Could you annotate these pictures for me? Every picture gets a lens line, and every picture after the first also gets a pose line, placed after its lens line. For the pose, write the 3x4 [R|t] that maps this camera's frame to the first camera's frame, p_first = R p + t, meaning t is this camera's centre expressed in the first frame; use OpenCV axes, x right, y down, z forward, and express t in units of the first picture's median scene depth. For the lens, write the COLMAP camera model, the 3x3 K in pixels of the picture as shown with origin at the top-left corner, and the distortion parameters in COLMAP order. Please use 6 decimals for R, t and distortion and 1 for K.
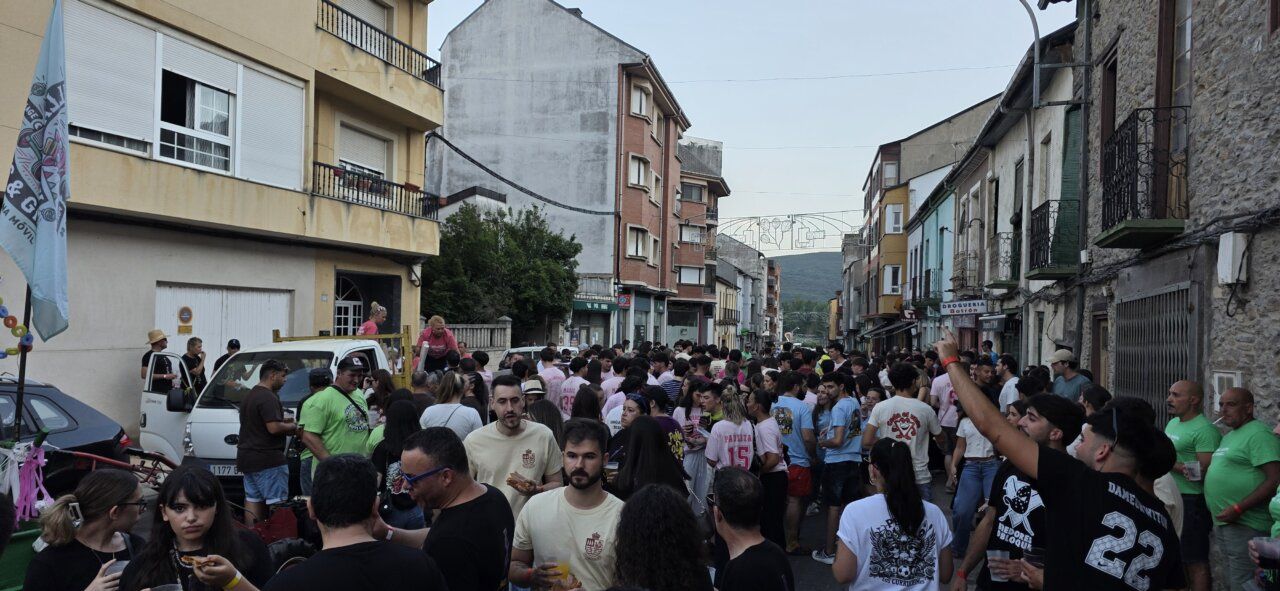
lens RADIAL K [[818.8, 0, 641.2], [0, 818.8, 295.7], [0, 0, 1]] dist [0.061702, -0.063964]
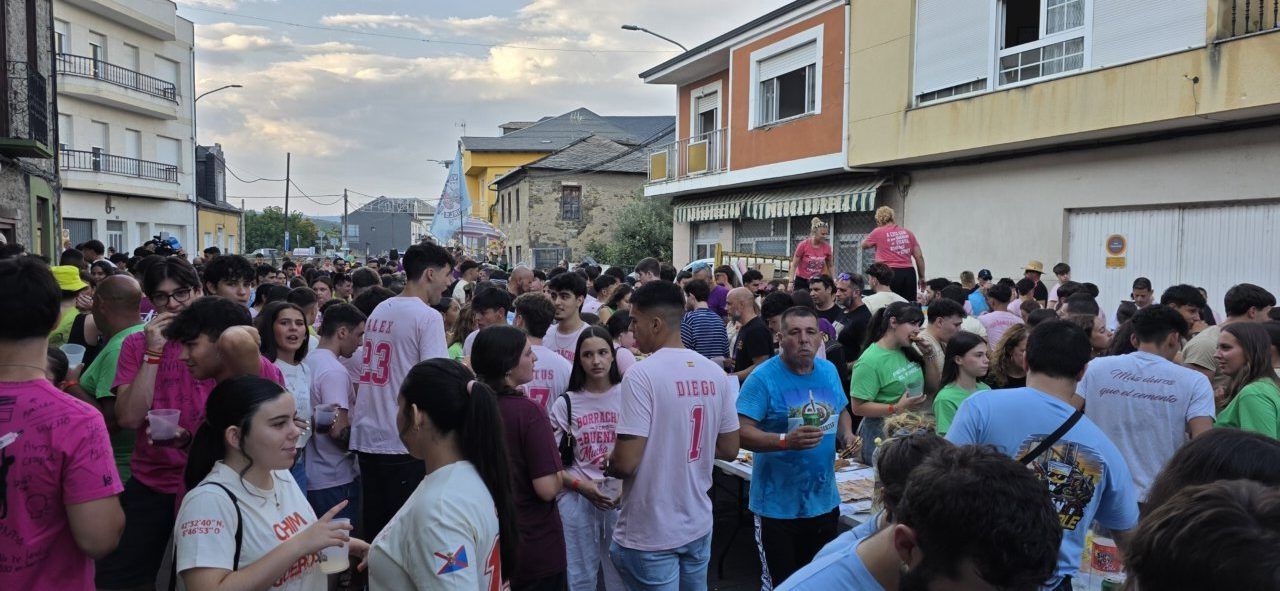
lens RADIAL K [[818.8, 0, 641.2], [0, 818.8, 295.7], [0, 0, 1]] dist [0.061702, -0.063964]
pose [[-0.740599, 0.023213, -0.671546, 0.376727], [0.011308, 0.999692, 0.022086, 0.051823], [0.671852, 0.008763, -0.740634, 1.320797]]
